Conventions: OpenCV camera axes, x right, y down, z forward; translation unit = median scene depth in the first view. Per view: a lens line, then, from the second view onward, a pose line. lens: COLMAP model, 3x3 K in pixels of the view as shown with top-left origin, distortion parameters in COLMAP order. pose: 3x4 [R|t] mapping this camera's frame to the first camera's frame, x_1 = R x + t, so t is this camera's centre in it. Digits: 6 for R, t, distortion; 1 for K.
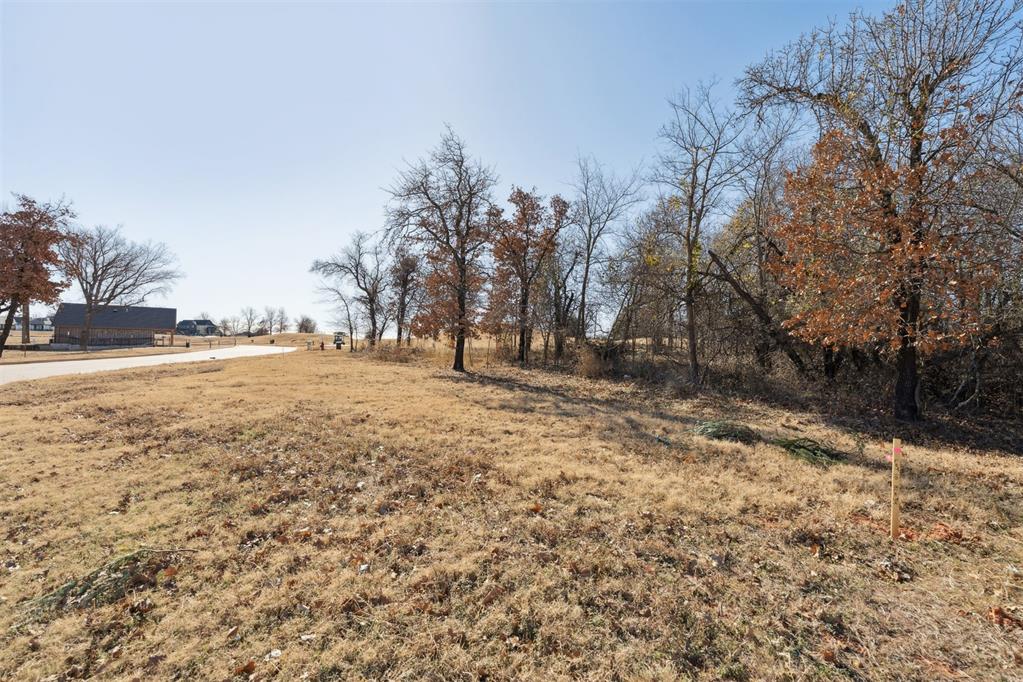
lens RADIAL K [[462.5, 0, 505.7], [0, 462.5, 339.2], [0, 0, 1]] dist [0.003083, 0.001601]
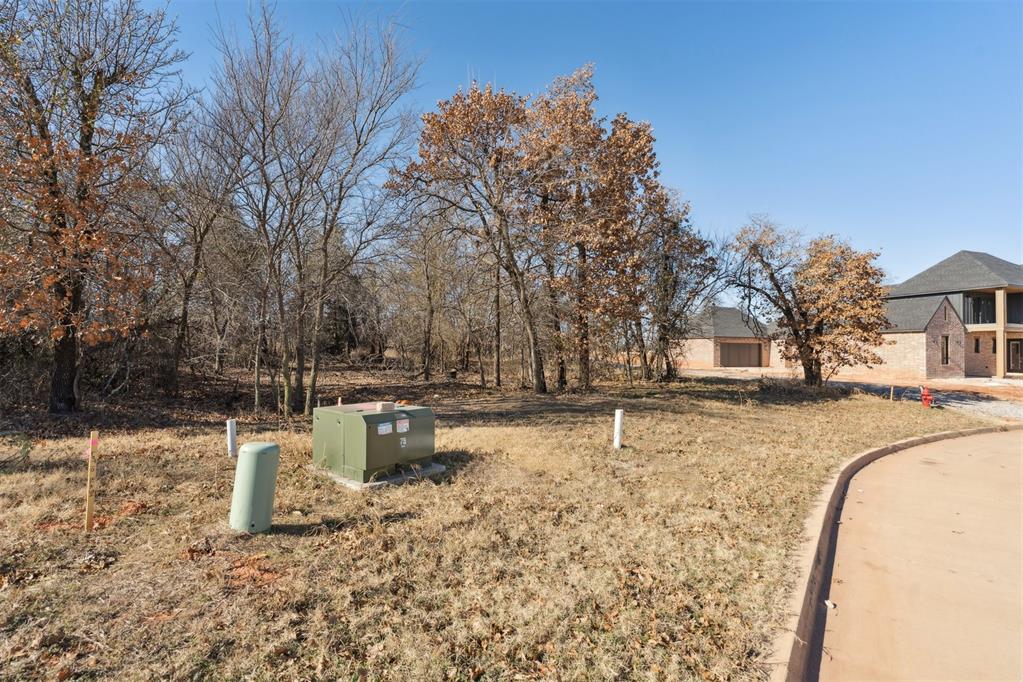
lens RADIAL K [[462.5, 0, 515.1], [0, 462.5, 339.4], [0, 0, 1]] dist [0.003083, 0.001601]
pose [[0.055703, 0.017738, 0.998290, -0.056102], [-0.041216, 0.999031, -0.015451, -0.002010], [-0.997596, -0.040285, 0.056381, 0.023423]]
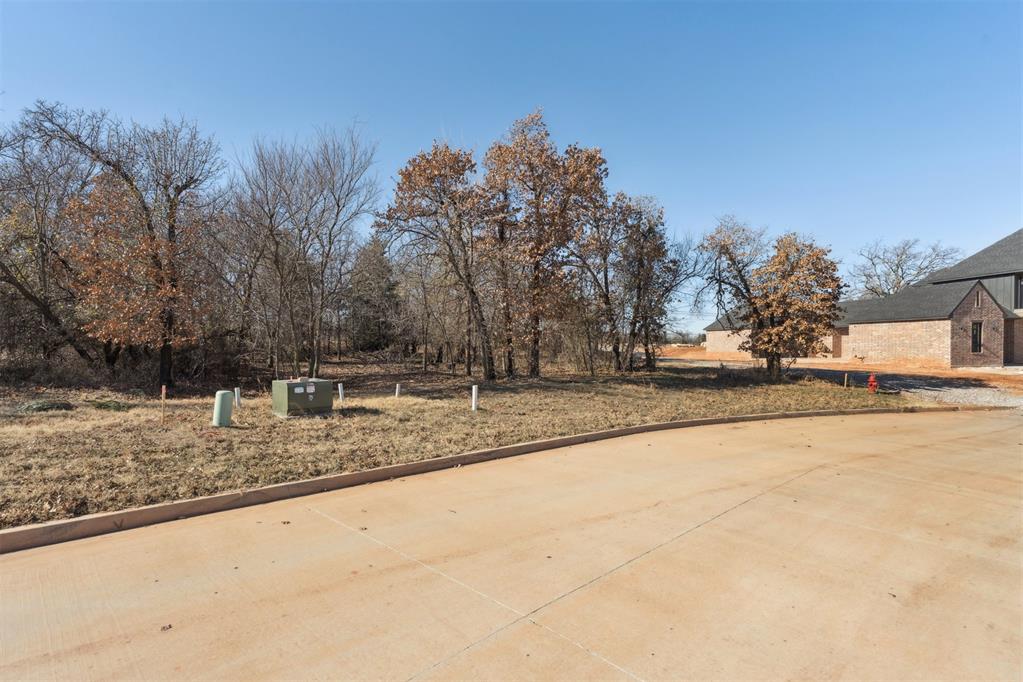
lens RADIAL K [[462.5, 0, 502.3], [0, 462.5, 348.7], [0, 0, 1]] dist [0.003083, 0.001601]
pose [[0.225705, -0.017275, 0.974043, -0.592135], [-0.022233, 0.999491, 0.022878, -0.039560], [-0.973942, -0.026819, 0.225206, -0.671894]]
